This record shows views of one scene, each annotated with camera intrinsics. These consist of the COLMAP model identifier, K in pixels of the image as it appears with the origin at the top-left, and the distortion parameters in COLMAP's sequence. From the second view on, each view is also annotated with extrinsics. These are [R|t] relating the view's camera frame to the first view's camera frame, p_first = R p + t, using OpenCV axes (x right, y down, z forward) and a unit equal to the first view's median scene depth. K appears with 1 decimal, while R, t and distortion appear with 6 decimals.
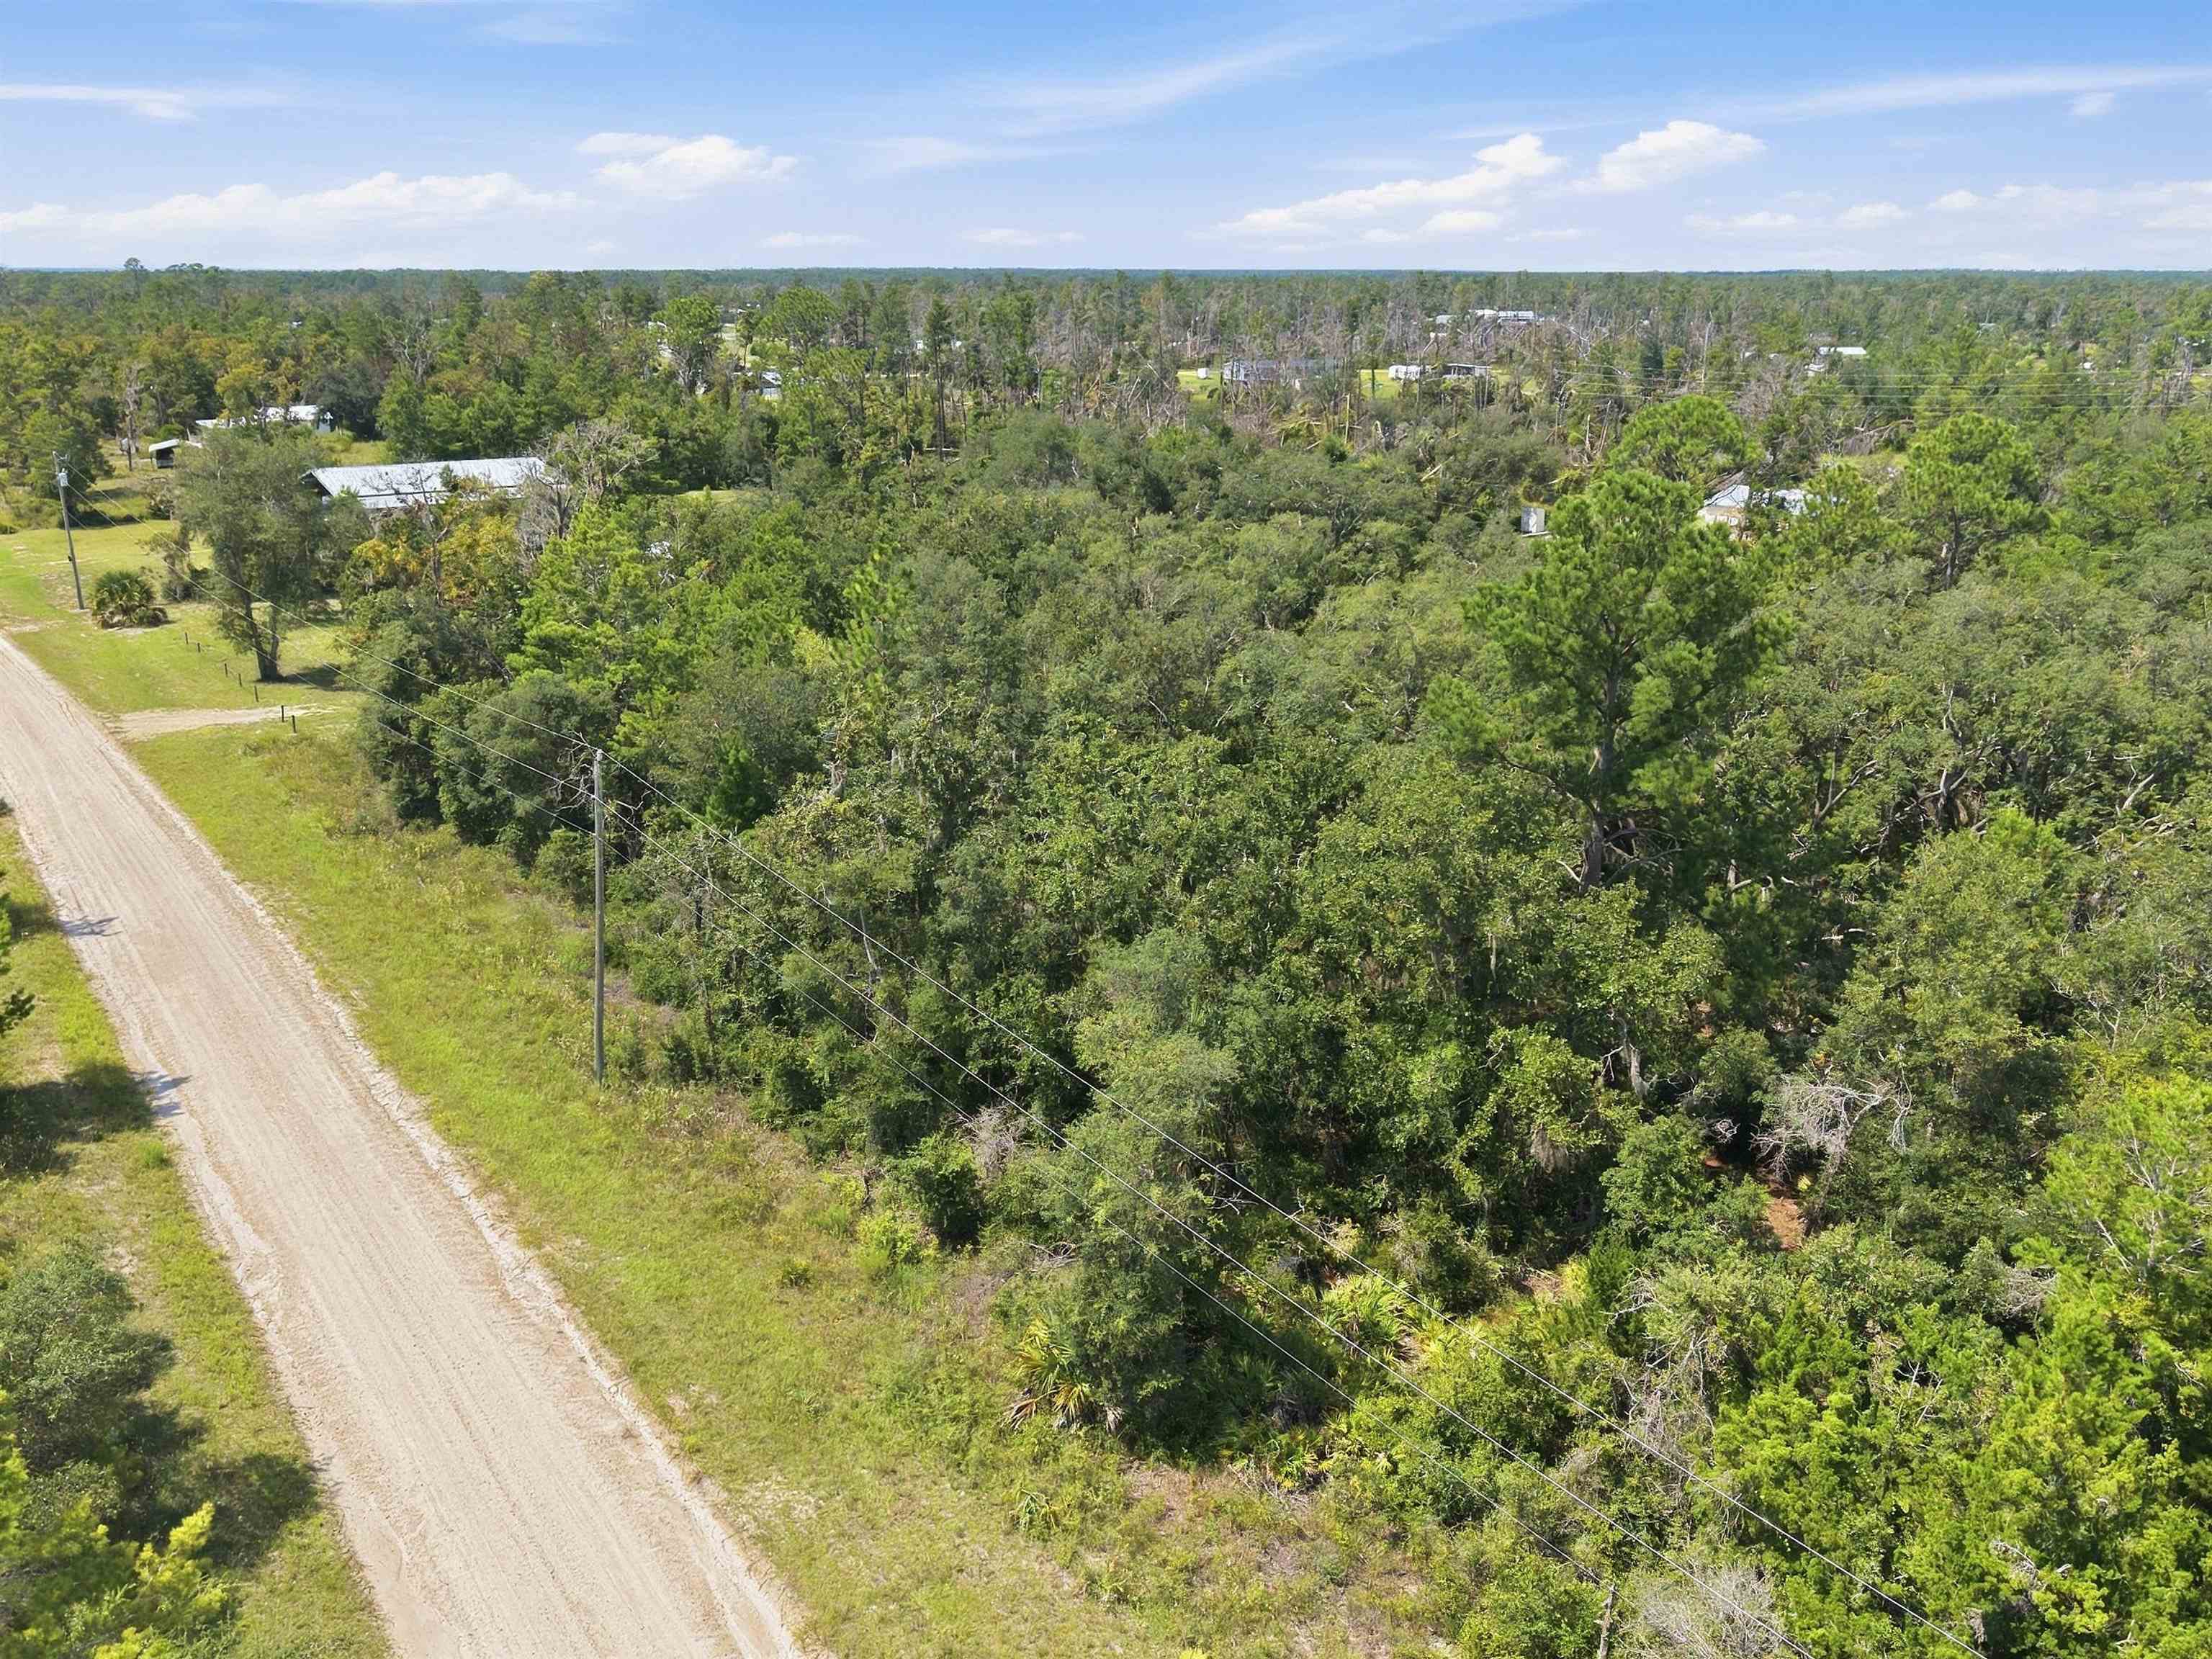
lens RADIAL K [[1842.9, 0, 1119.1], [0, 1842.9, 820.3], [0, 0, 1]] dist [0.052447, -0.075725]
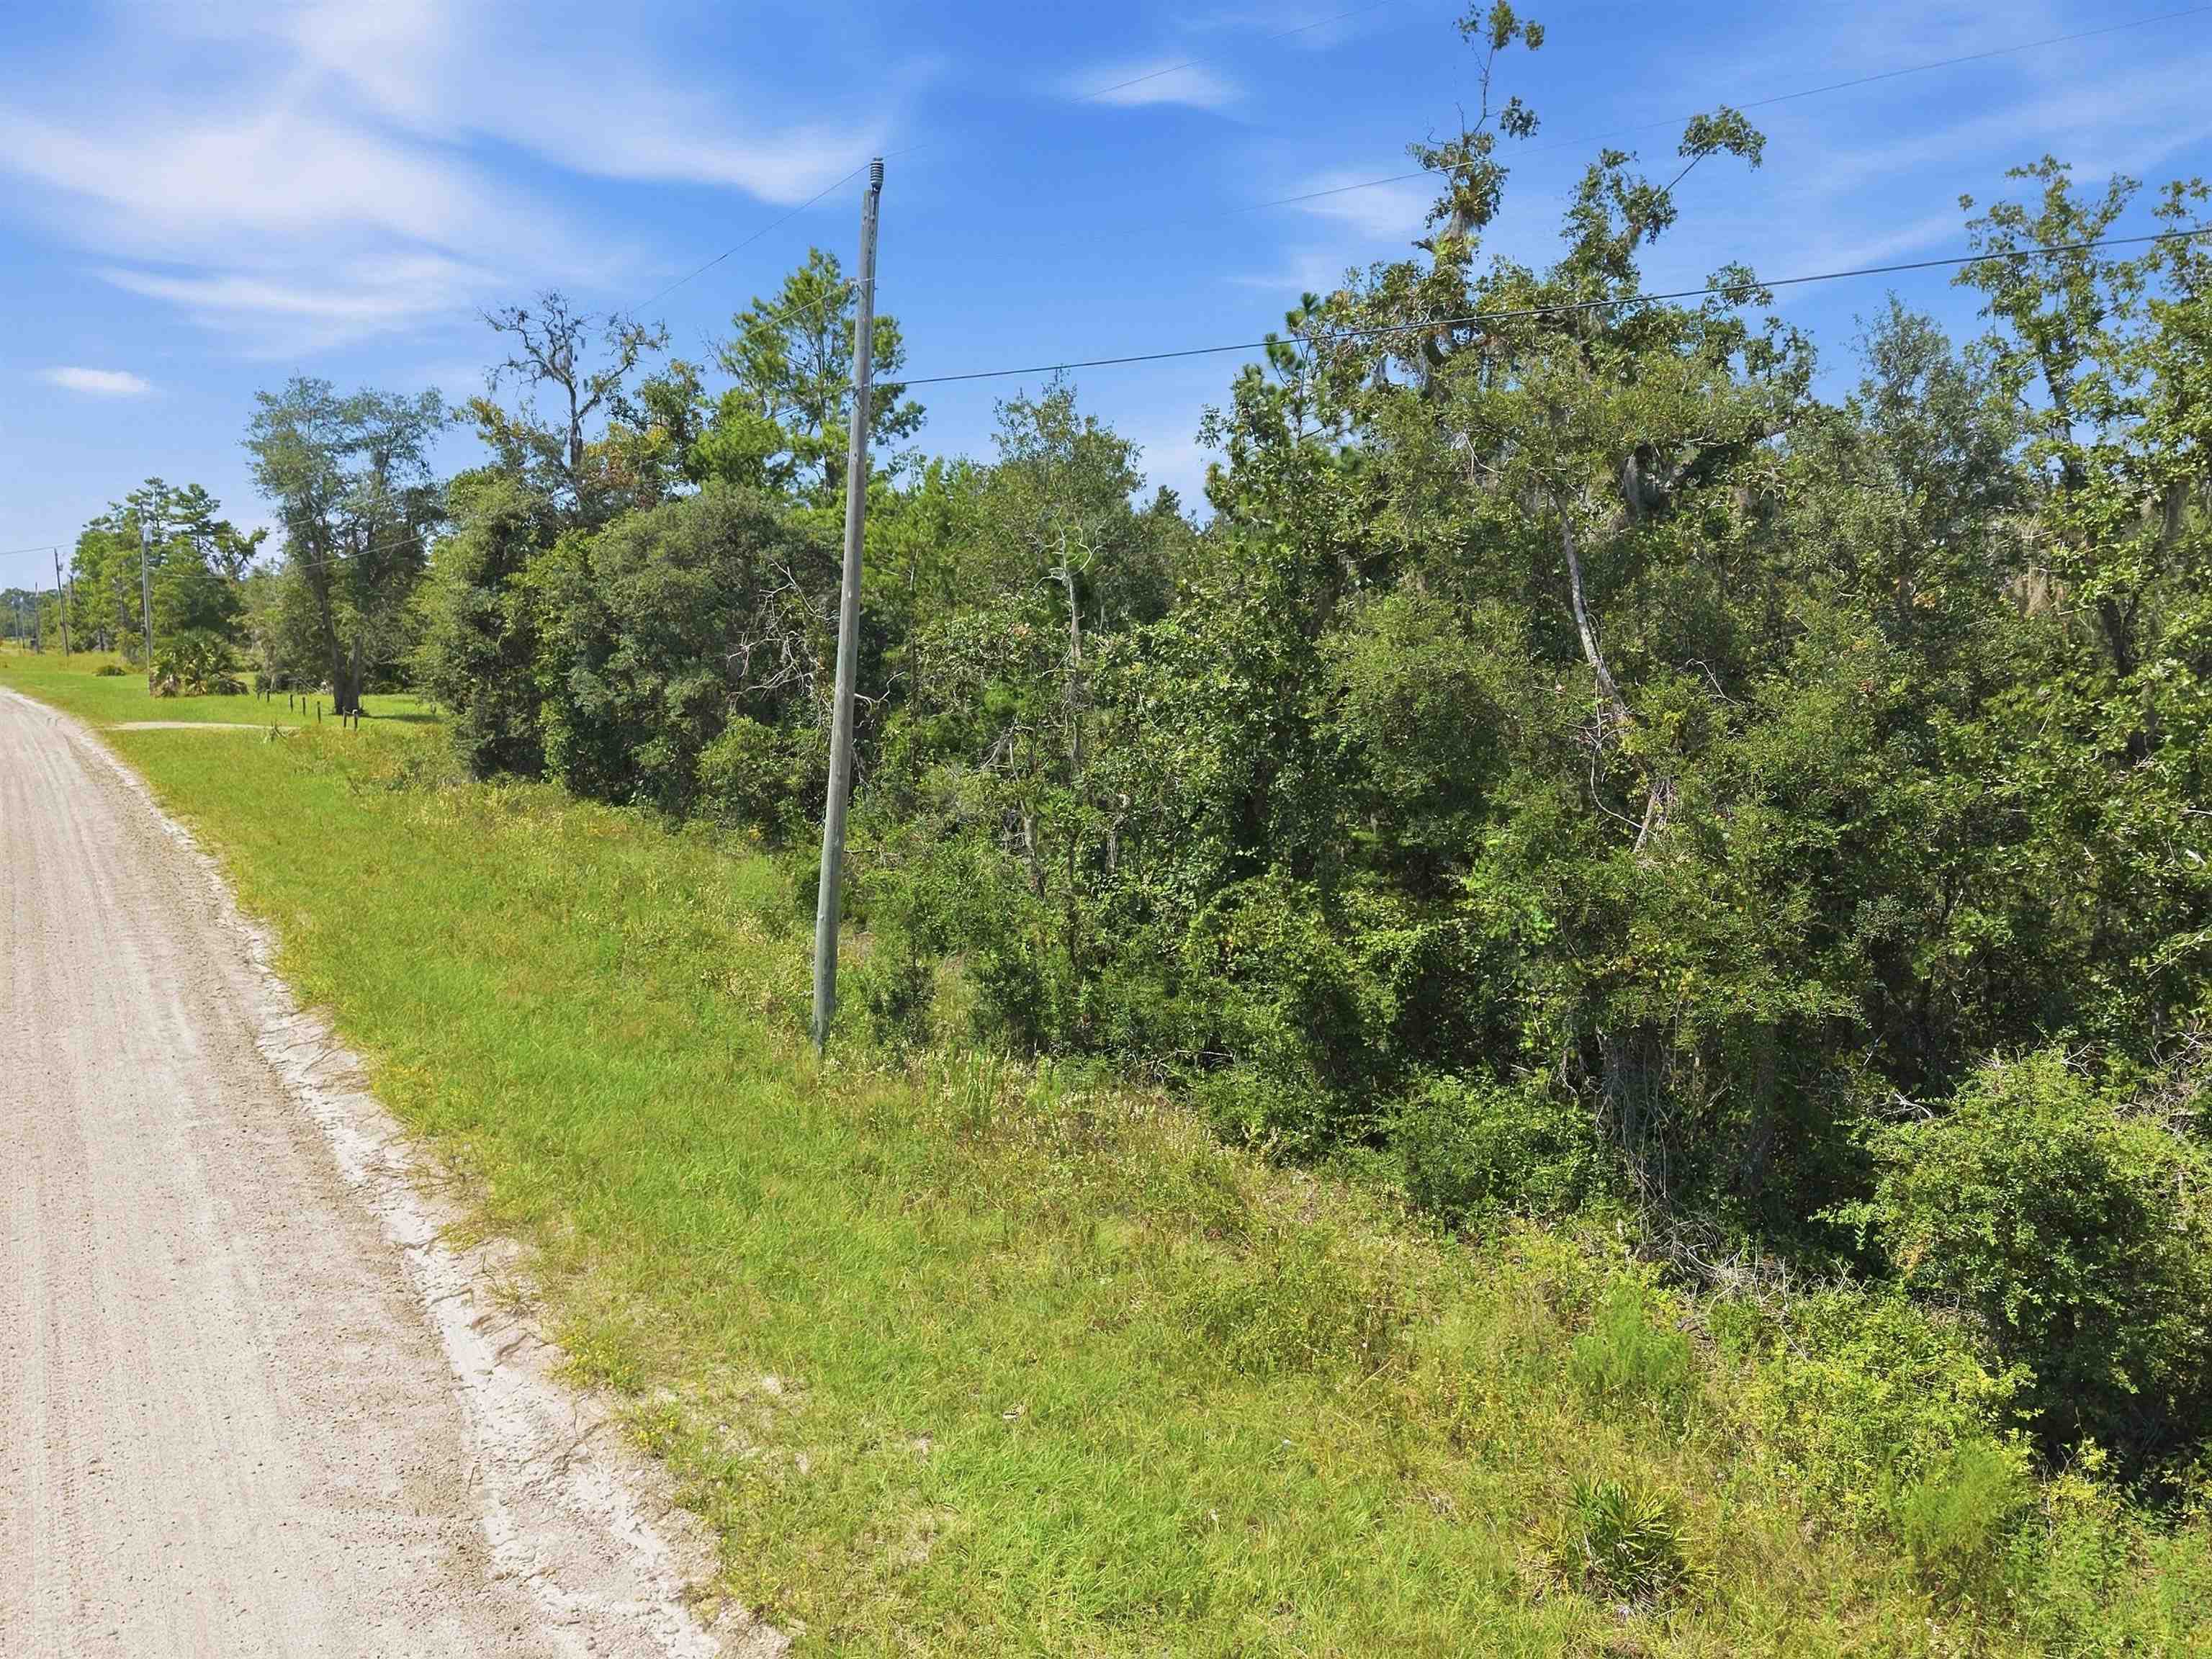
lens RADIAL K [[1842.9, 0, 1119.1], [0, 1842.9, 820.3], [0, 0, 1]] dist [0.052447, -0.075725]
pose [[0.996585, 0.010338, -0.081930, -0.186761], [-0.024893, 0.983590, -0.178693, 0.165087], [0.078738, 0.180122, 0.980488, 0.614069]]
